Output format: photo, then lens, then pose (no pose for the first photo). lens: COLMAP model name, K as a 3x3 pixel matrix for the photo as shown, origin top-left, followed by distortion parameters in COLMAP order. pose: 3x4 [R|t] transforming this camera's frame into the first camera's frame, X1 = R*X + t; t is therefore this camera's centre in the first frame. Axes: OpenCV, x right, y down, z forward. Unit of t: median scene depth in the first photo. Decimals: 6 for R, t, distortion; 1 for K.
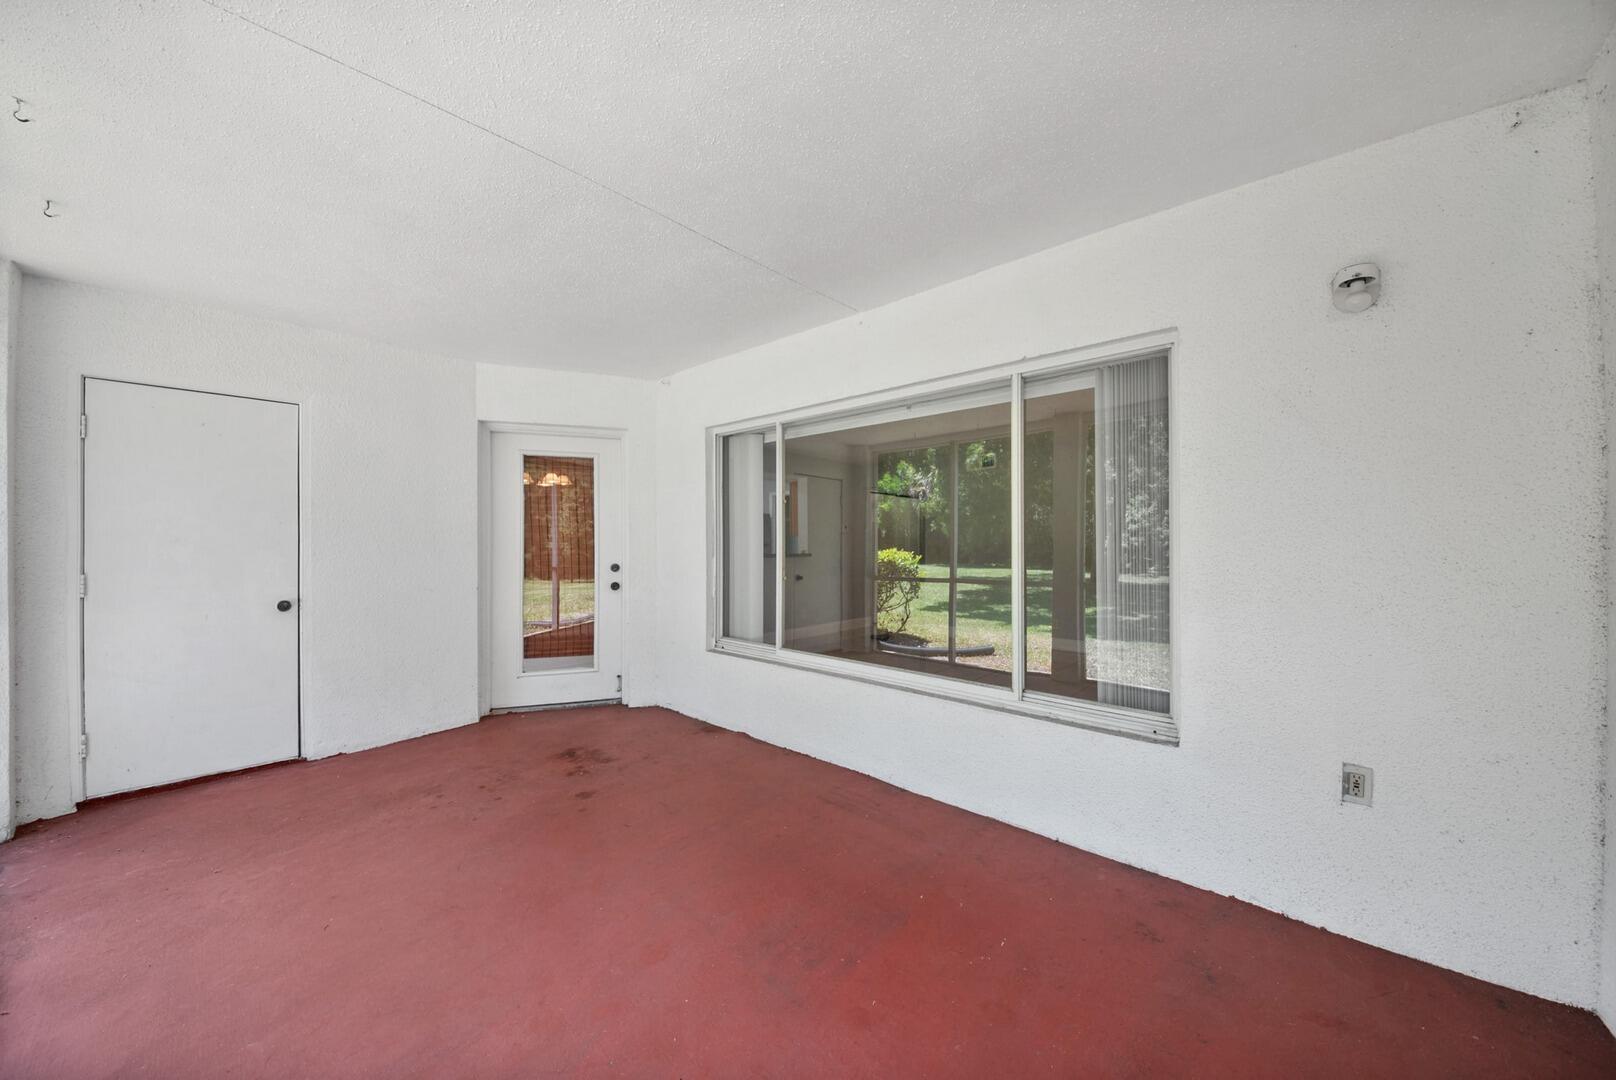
lens RADIAL K [[580.5, 0, 808.9], [0, 580.5, 539.4], [0, 0, 1]] dist [-0.000187, 0.000000]
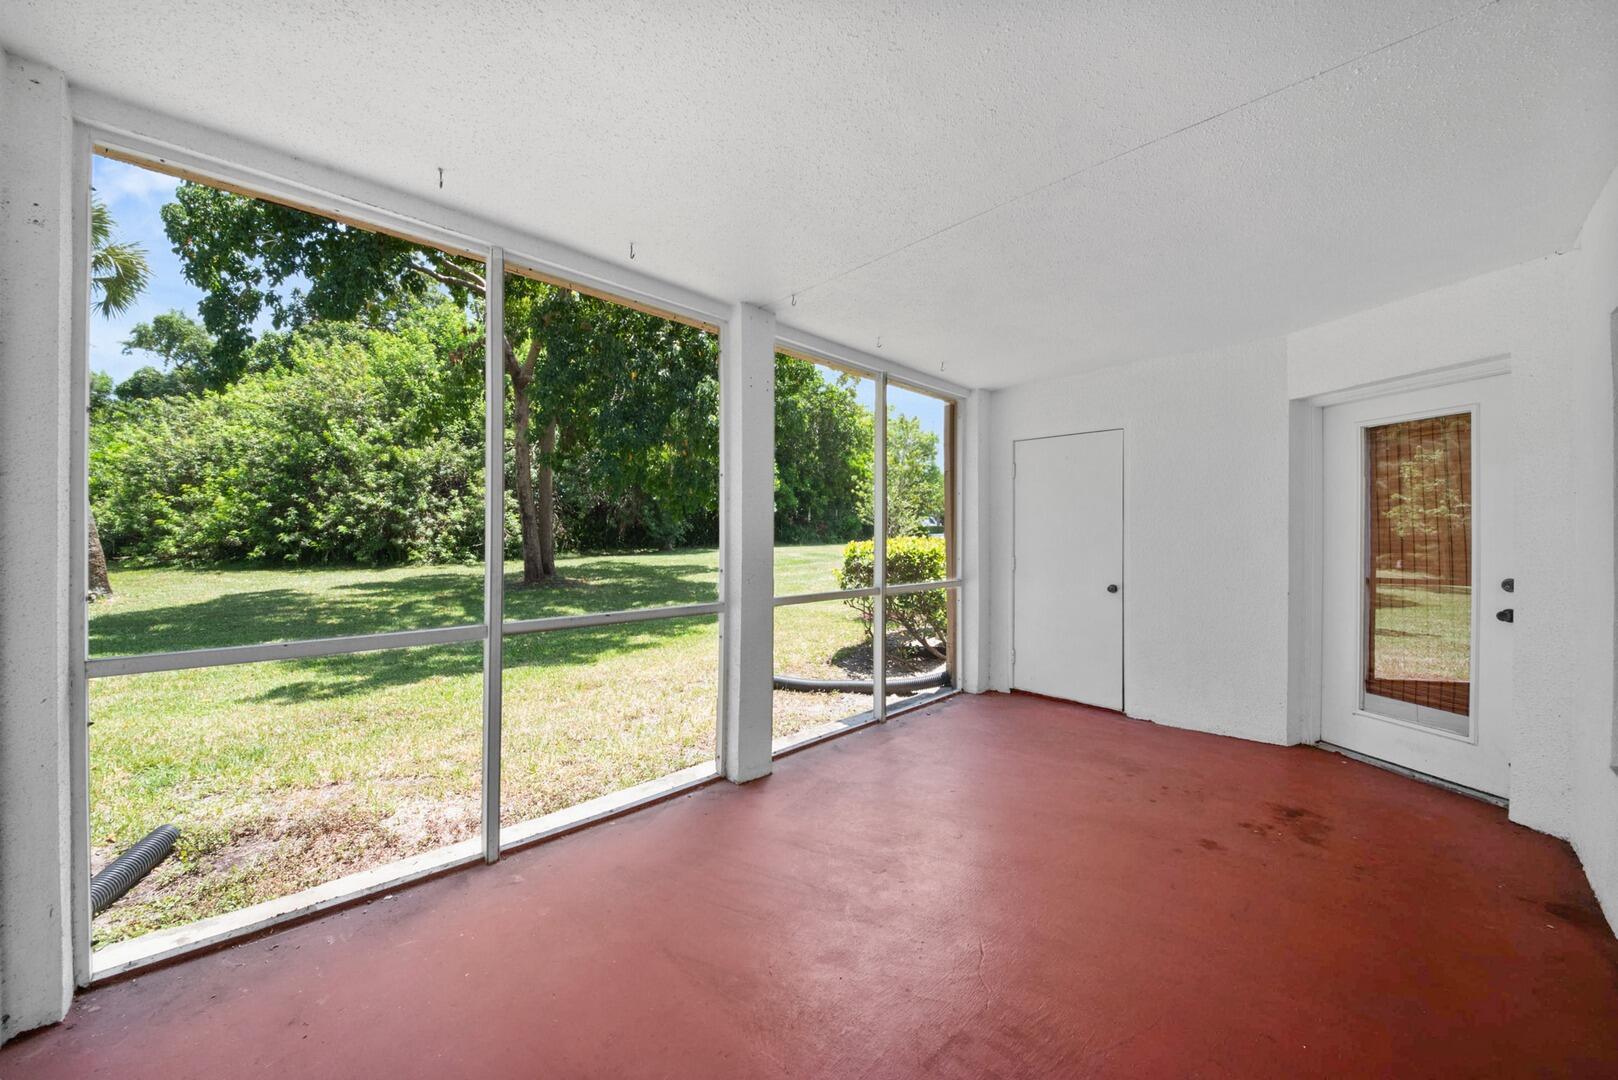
lens RADIAL K [[581.2, 0, 809.8], [0, 581.2, 537.2], [0, 0, 1]] dist [-0.000187, 0.000000]
pose [[-0.051698, 0.005854, -0.998646, 0.356646], [0.002089, 0.999981, 0.005753, -0.007063], [0.998661, -0.001789, -0.051709, 0.346395]]
